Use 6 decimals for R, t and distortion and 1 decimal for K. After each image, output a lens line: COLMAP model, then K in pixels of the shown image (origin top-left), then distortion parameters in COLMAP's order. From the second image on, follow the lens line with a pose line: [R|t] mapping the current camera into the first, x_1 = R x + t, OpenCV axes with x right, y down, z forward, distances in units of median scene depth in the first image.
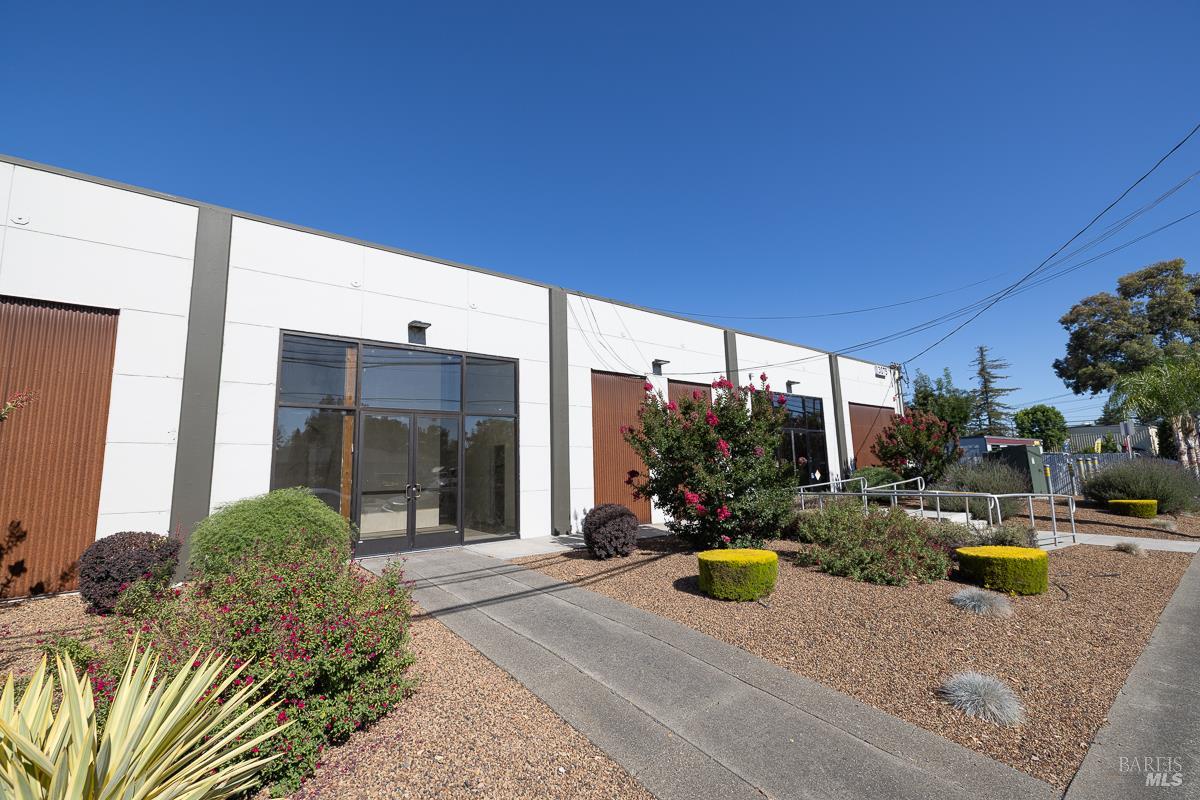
lens RADIAL K [[496.9, 0, 603.5], [0, 496.9, 401.4], [0, 0, 1]] dist [-0.012310, 0.000126]
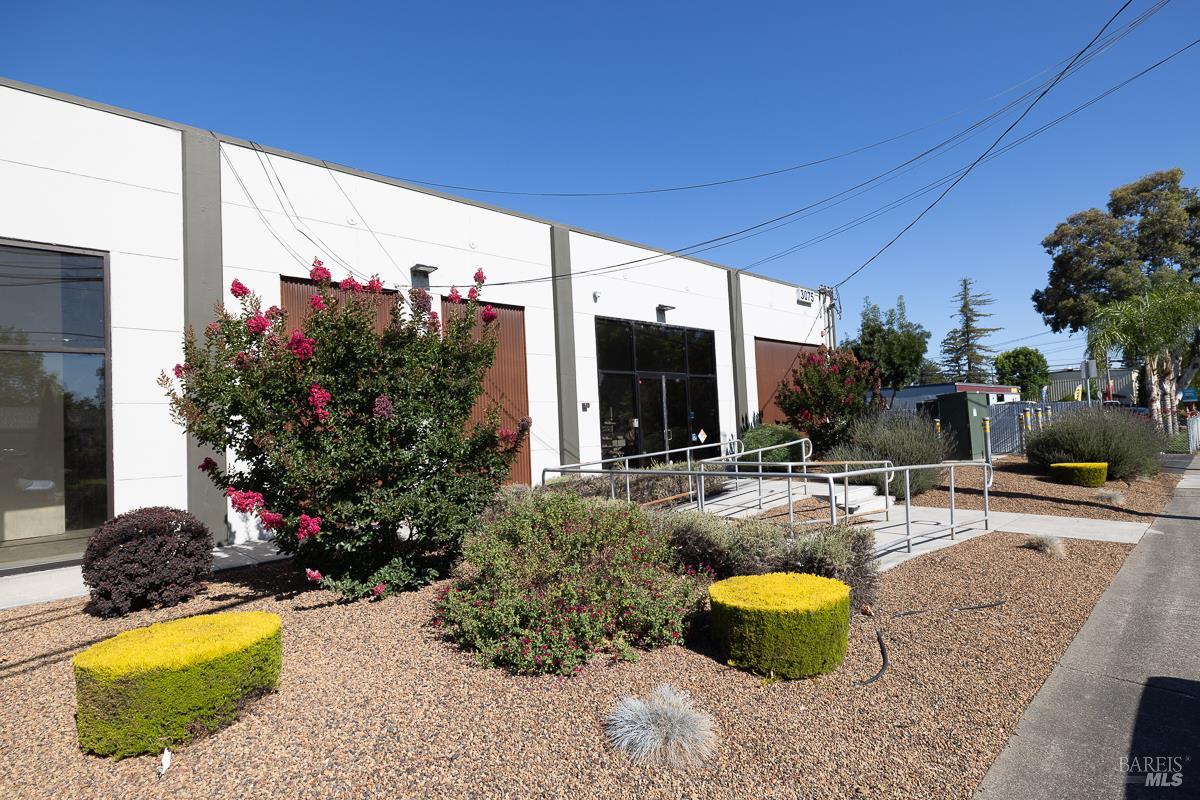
lens RADIAL K [[614.9, 0, 602.7], [0, 614.9, 413.0], [0, 0, 1]] dist [-0.007689, -0.003110]
pose [[0.992300, -0.017781, 0.122575, 0.256762], [0.004206, 0.993909, 0.110127, 0.020140], [-0.123787, -0.108764, 0.986330, 0.185357]]
